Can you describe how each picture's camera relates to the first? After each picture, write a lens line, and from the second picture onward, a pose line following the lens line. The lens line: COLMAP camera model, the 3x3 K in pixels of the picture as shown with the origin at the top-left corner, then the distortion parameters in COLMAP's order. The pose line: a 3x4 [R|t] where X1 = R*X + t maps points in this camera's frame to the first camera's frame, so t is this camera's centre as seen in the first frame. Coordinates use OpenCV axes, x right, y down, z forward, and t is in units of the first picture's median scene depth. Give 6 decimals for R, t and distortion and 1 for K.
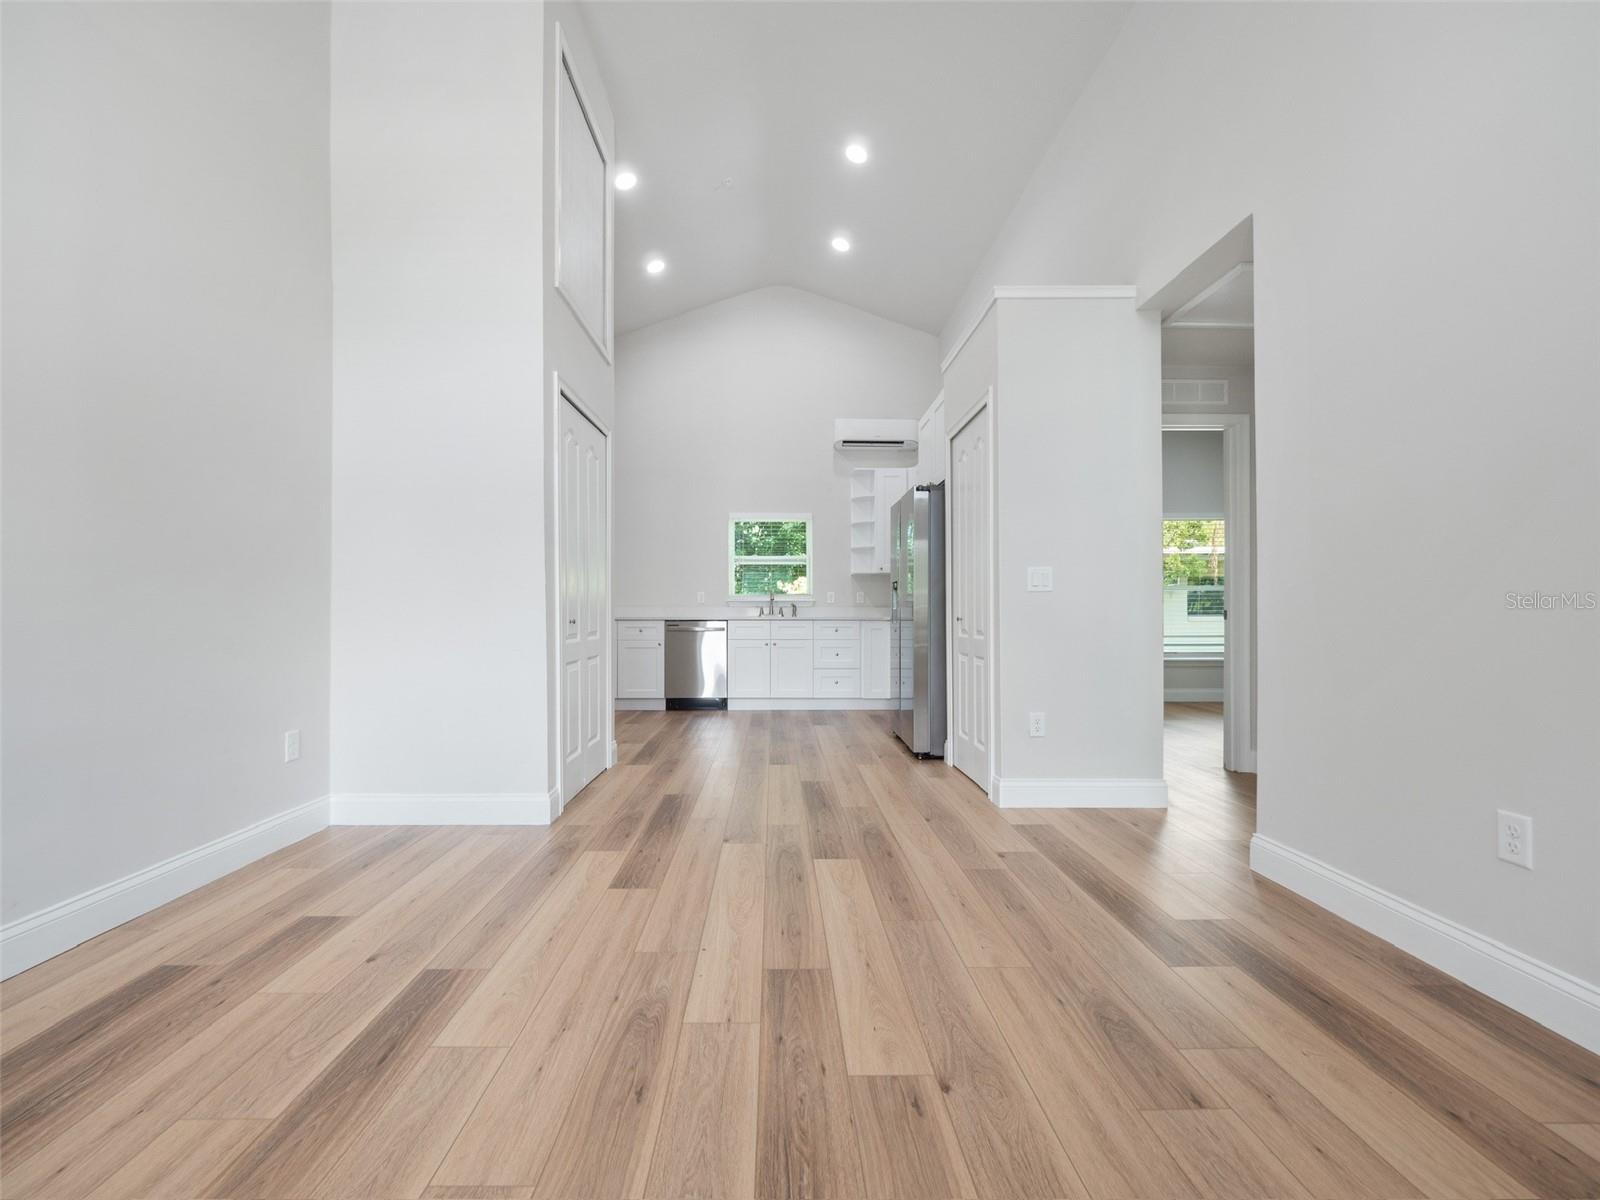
lens RADIAL K [[671.4, 0, 799.5], [0, 671.4, 613.2], [0, 0, 1]] dist [0.000373, -0.000408]
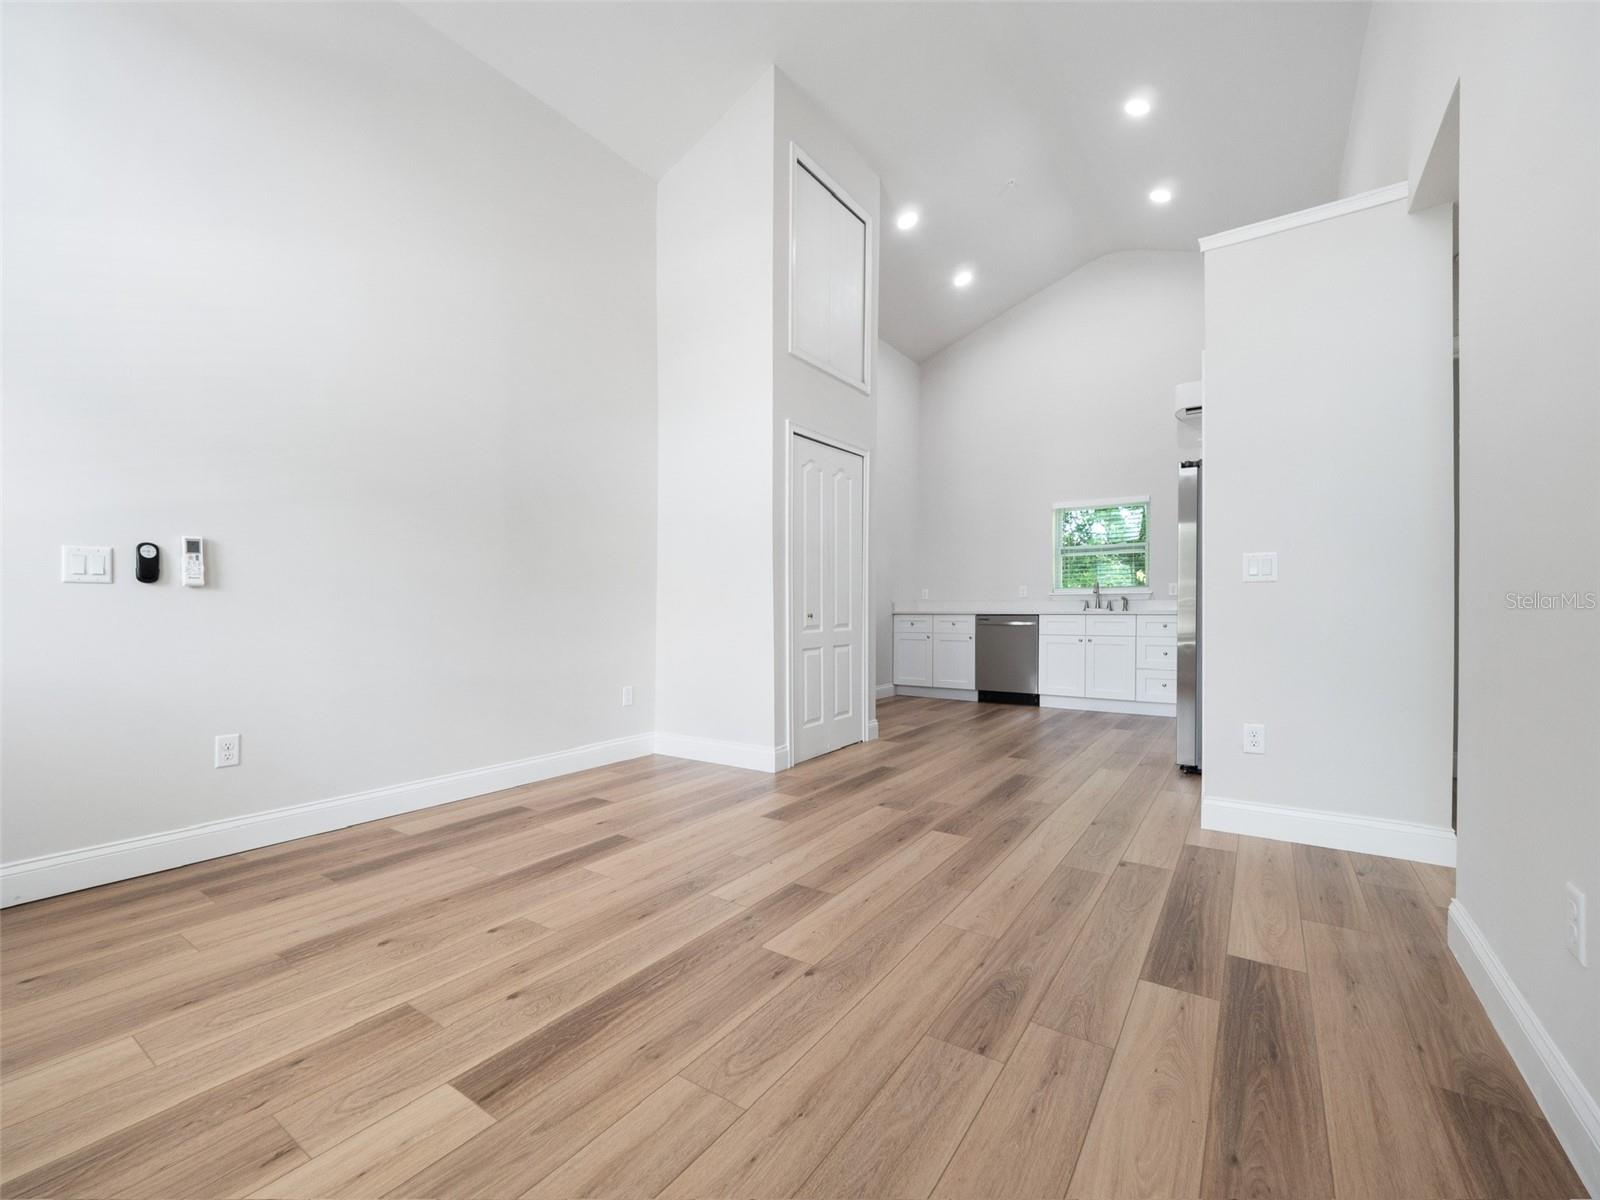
lens RADIAL K [[683.7, 0, 800.0], [0, 683.7, 600.0], [0, 0, 1]] dist [0.014757, -0.000257]
pose [[0.816624, -0.011312, -0.577059, 0.463470], [0.005028, 0.999909, -0.012485, -0.000272], [0.577148, 0.007294, 0.816607, -0.049071]]
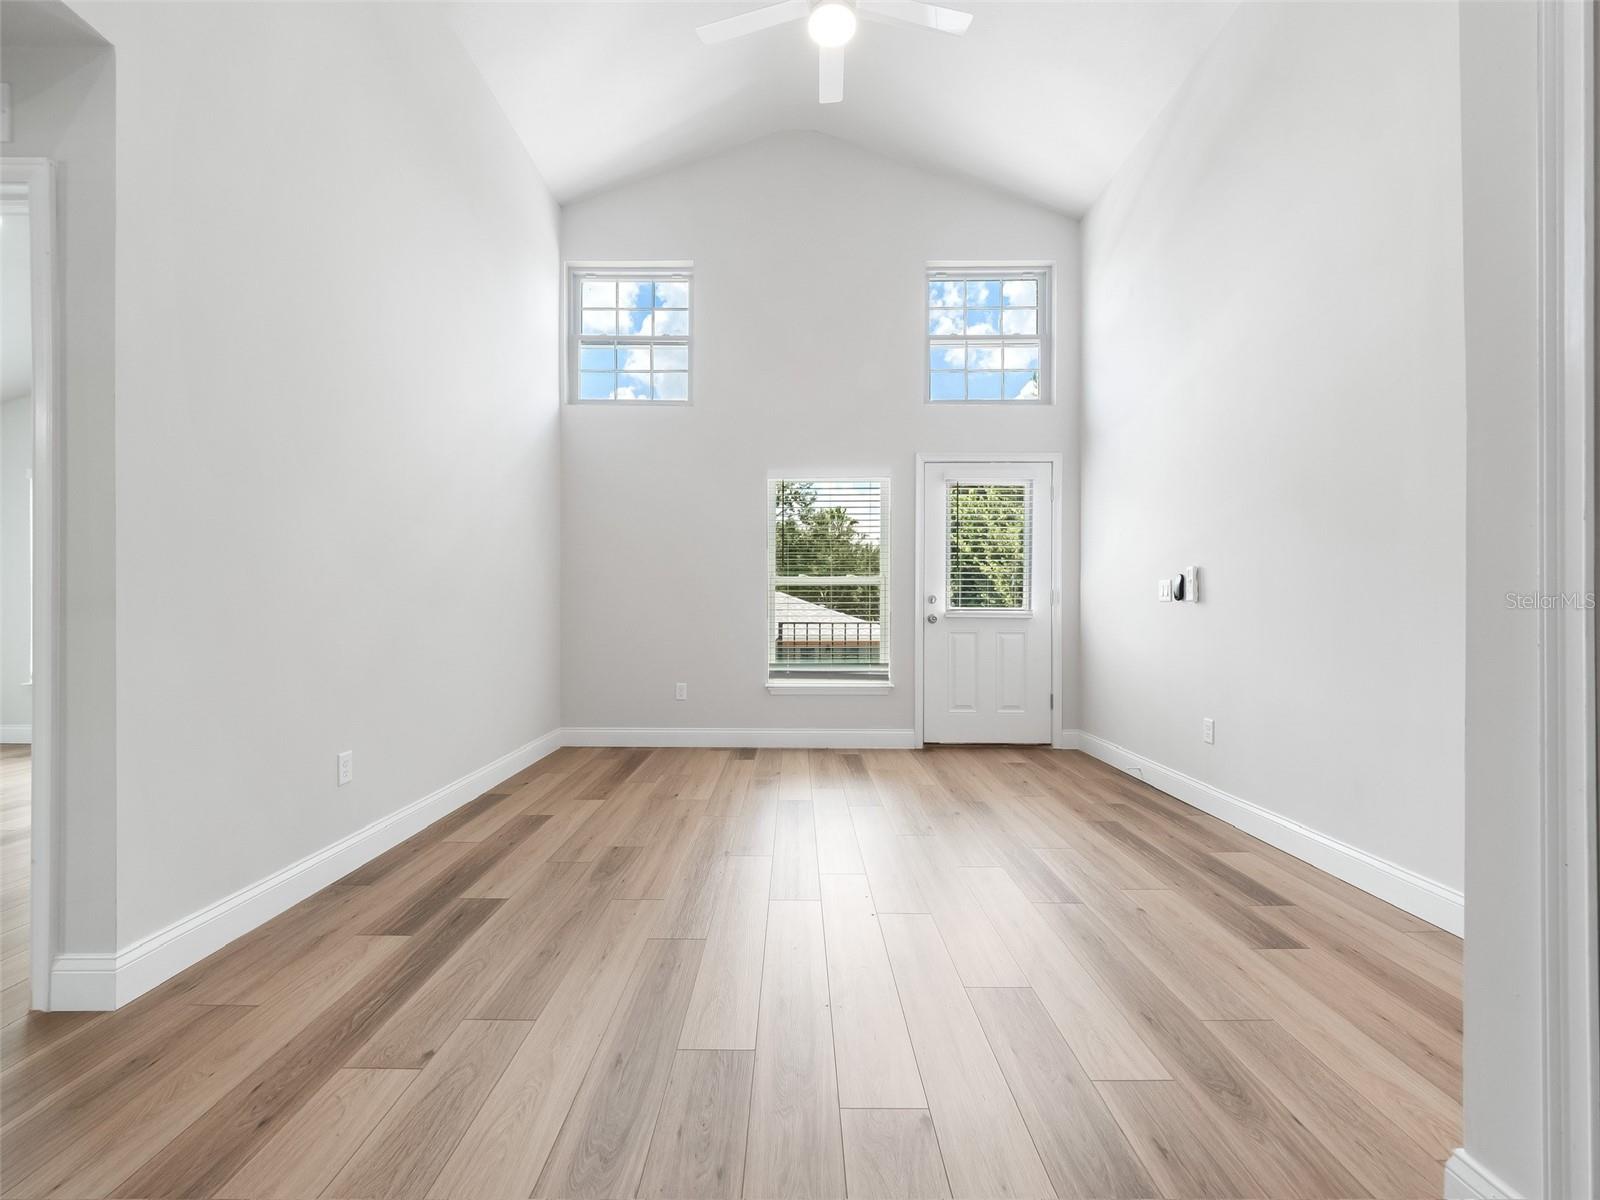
lens RADIAL K [[722.4, 0, 800.0], [0, 722.4, 600.0], [0, 0, 1]] dist [0.068367, -0.000467]
pose [[-0.999521, 0.000466, 0.030941, -0.037019], [0.000029, 0.999900, -0.014126, -0.020399], [-0.030944, -0.014118, -0.999421, 1.542889]]
